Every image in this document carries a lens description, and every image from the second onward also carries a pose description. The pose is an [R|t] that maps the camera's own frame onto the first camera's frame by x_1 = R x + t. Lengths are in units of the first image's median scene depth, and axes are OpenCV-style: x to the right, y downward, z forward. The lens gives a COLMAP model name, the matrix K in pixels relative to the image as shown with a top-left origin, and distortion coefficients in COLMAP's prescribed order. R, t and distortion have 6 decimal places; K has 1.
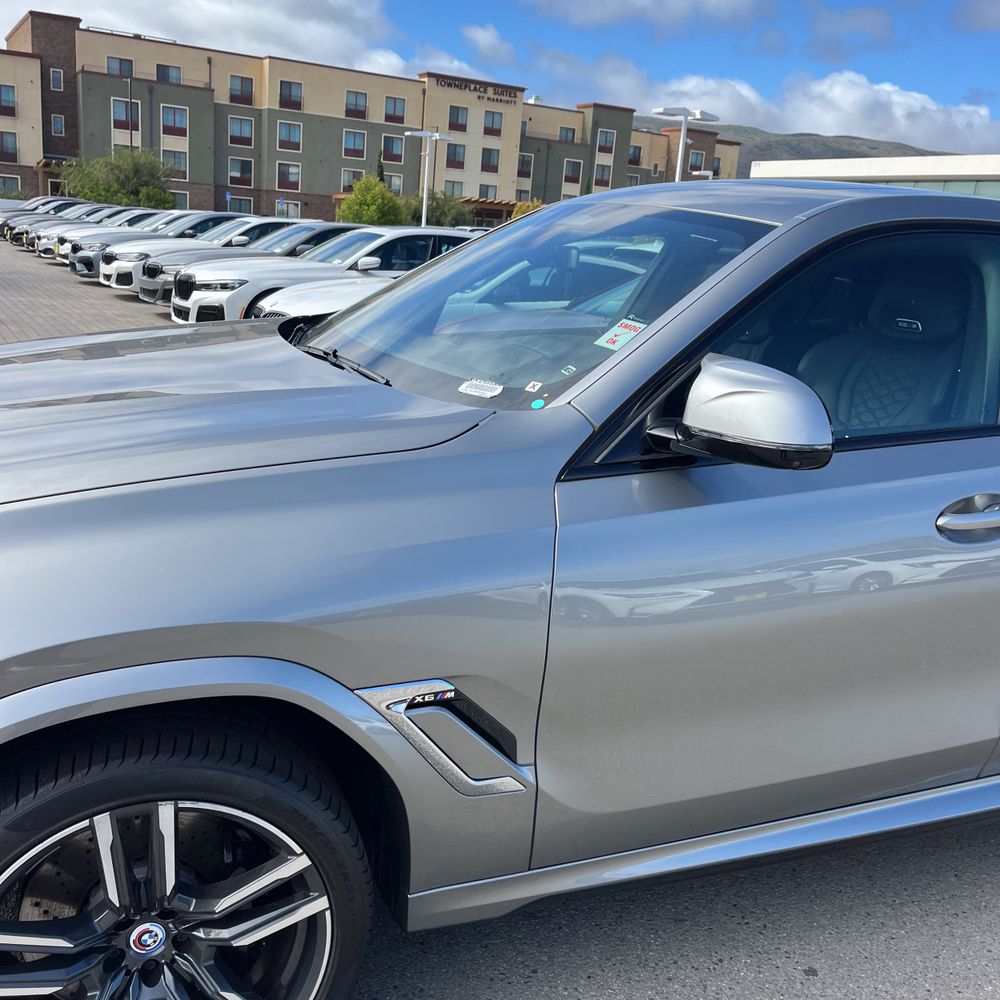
lens RADIAL K [[1023.1, 0, 500.9], [0, 1023.1, 496.8], [0, 0, 1]] dist [0.024102, 0.001017]
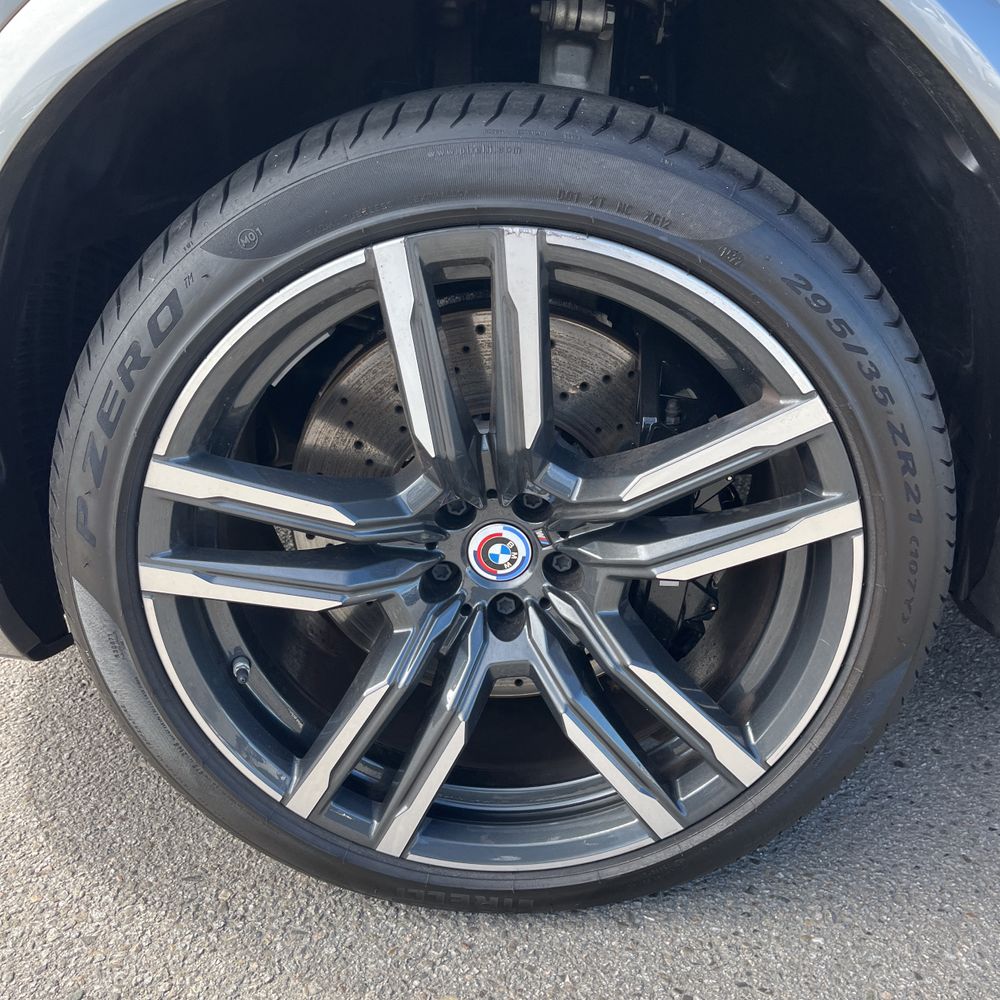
lens RADIAL K [[1040.9, 0, 497.6], [0, 1040.9, 499.3], [0, 0, 1]] dist [0.019495, -0.004506]
pose [[0.917915, 0.066662, -0.391138, -0.136111], [-0.001338, 0.986300, 0.164956, 0.312088], [0.396776, -0.150893, 0.905428, 0.518582]]
